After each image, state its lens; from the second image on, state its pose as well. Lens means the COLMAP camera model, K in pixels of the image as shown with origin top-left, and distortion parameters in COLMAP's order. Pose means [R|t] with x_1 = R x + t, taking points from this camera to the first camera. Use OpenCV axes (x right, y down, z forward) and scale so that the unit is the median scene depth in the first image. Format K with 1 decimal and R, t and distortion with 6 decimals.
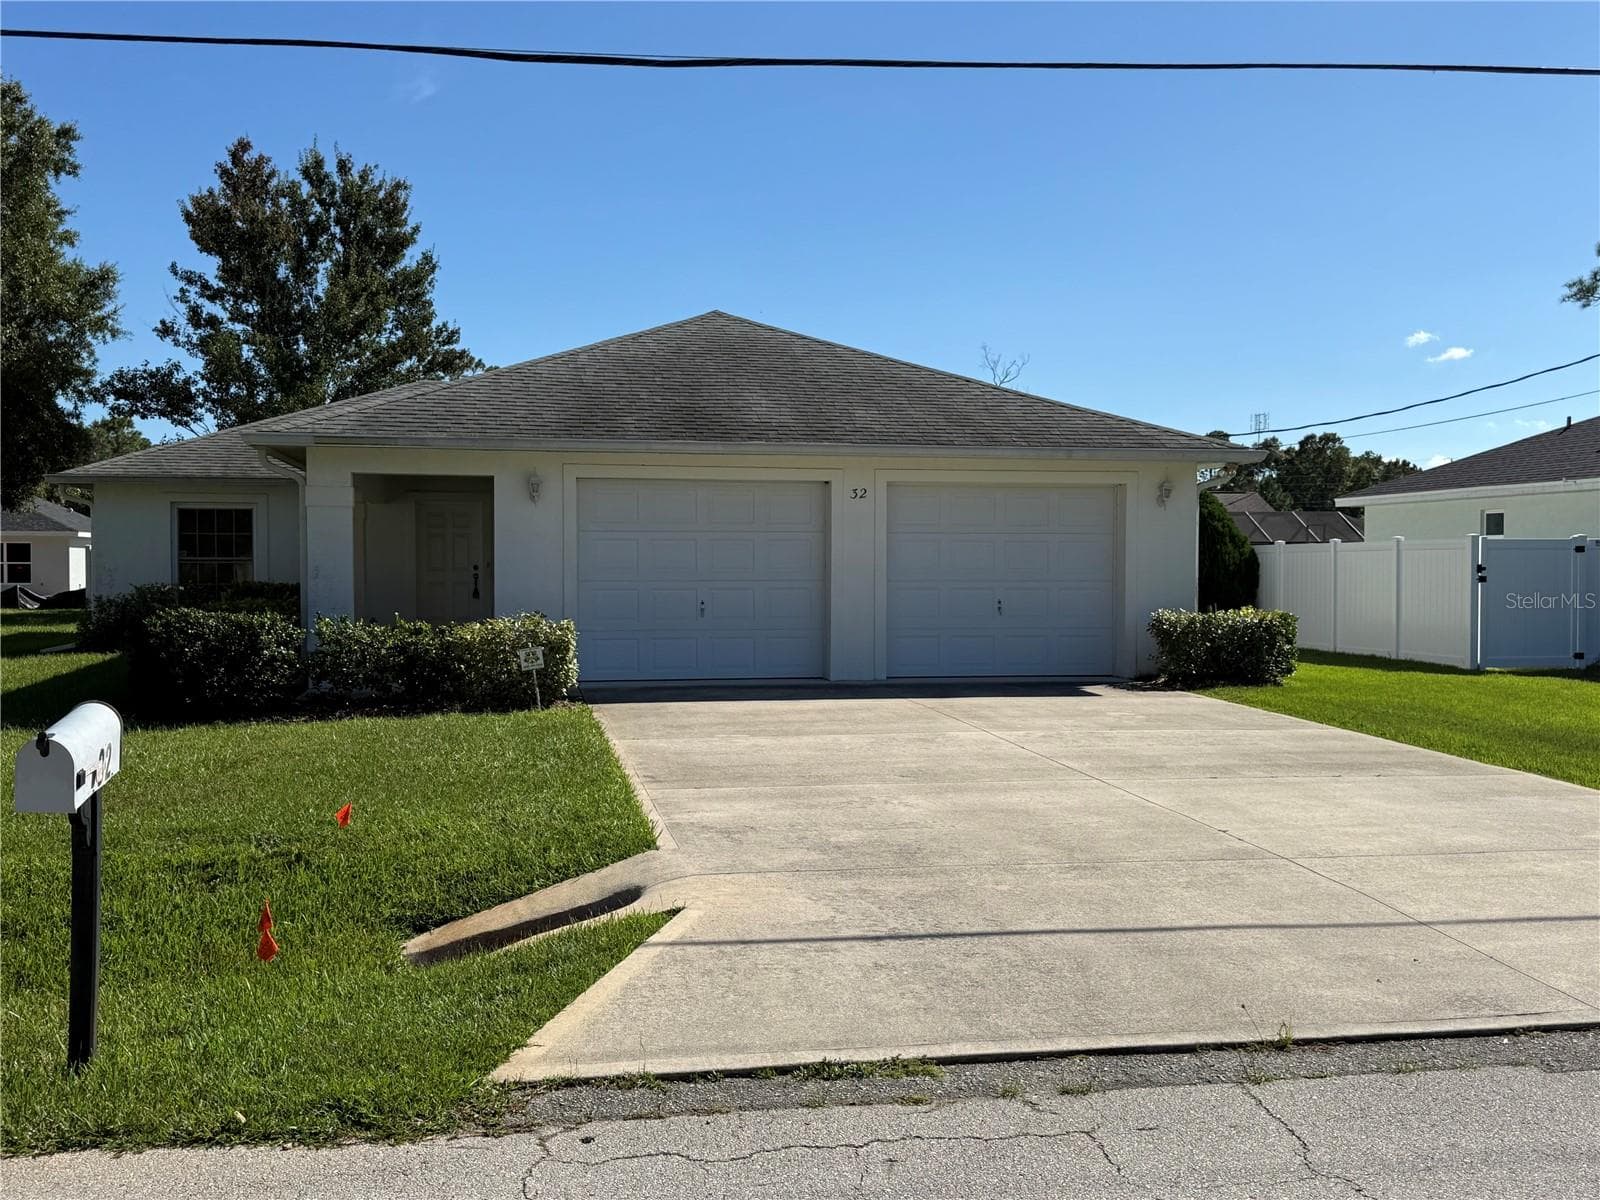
lens RADIAL K [[1531.1, 0, 836.2], [0, 1531.1, 580.9], [0, 0, 1]] dist [0.144285, -0.005074]
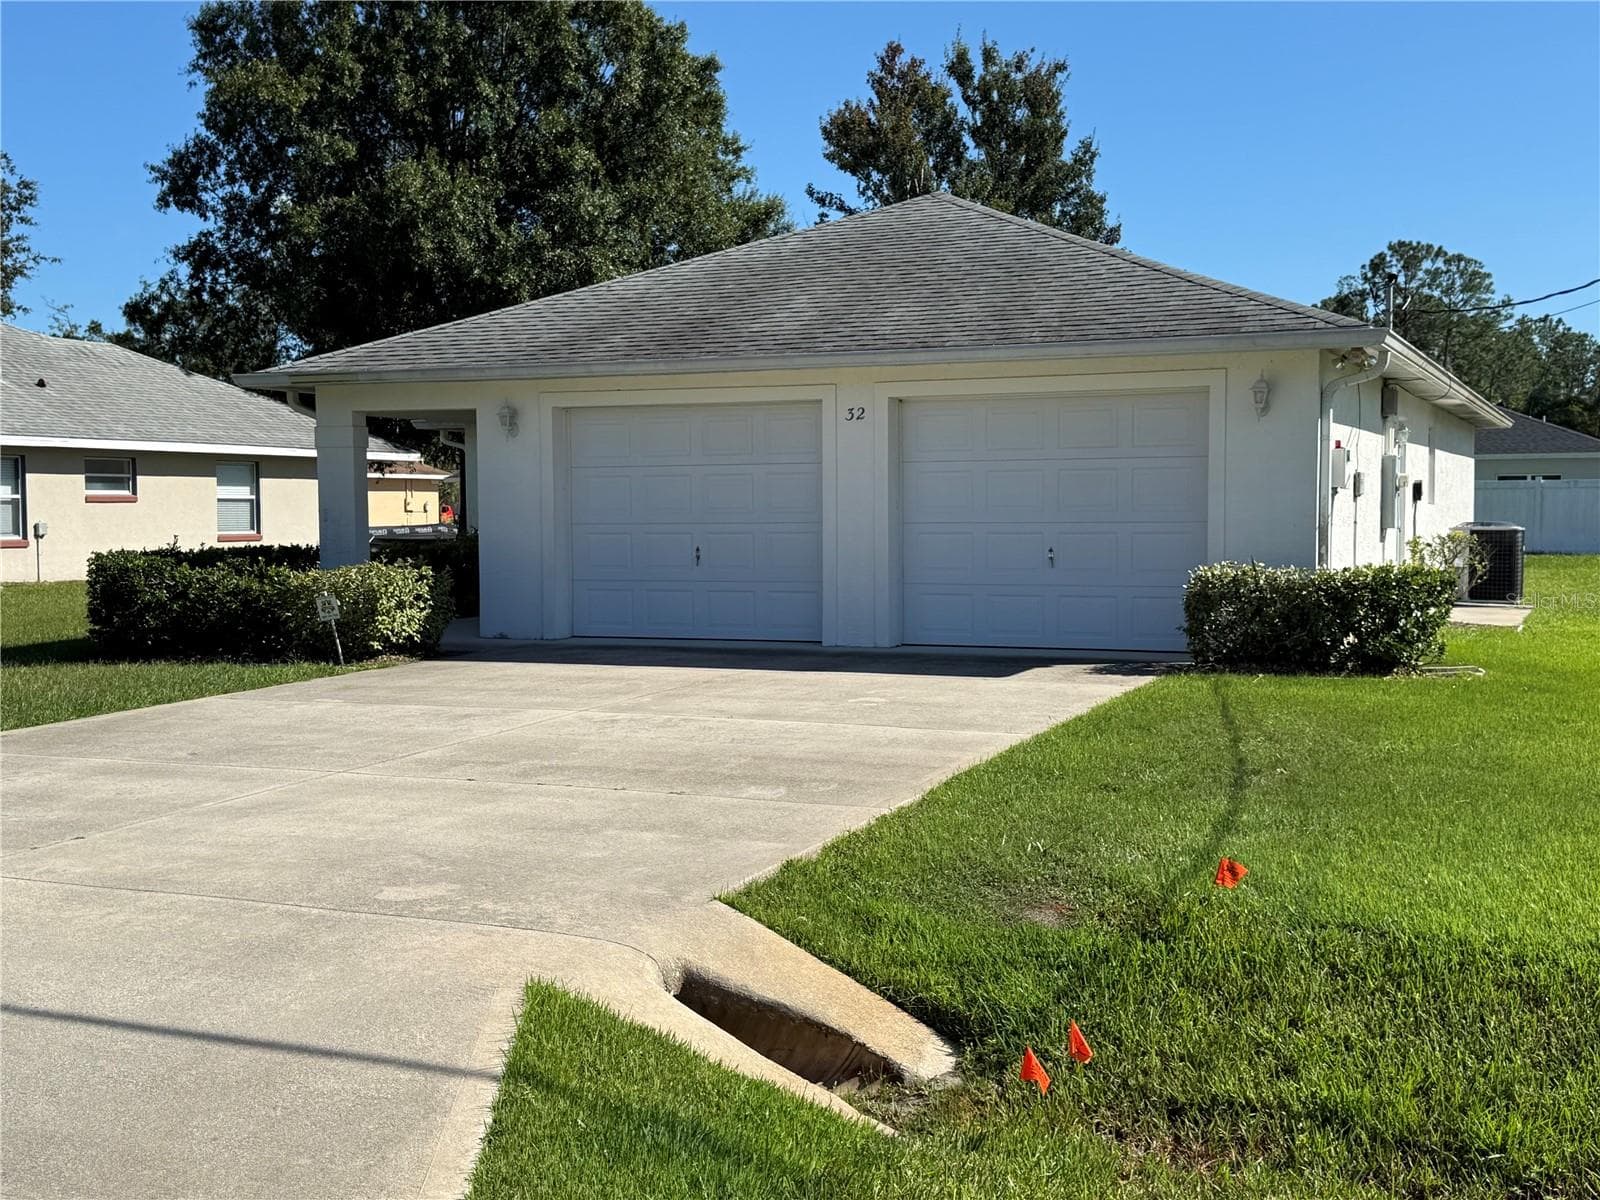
lens RADIAL K [[1789.2, 0, 788.1], [0, 1789.2, 601.9], [0, 0, 1]] dist [0.193071, -0.385018]
pose [[0.851243, 0.020324, -0.524378, 0.477033], [0.003282, 0.999024, 0.044048, -0.000462], [0.524762, -0.039216, 0.850345, 0.180530]]
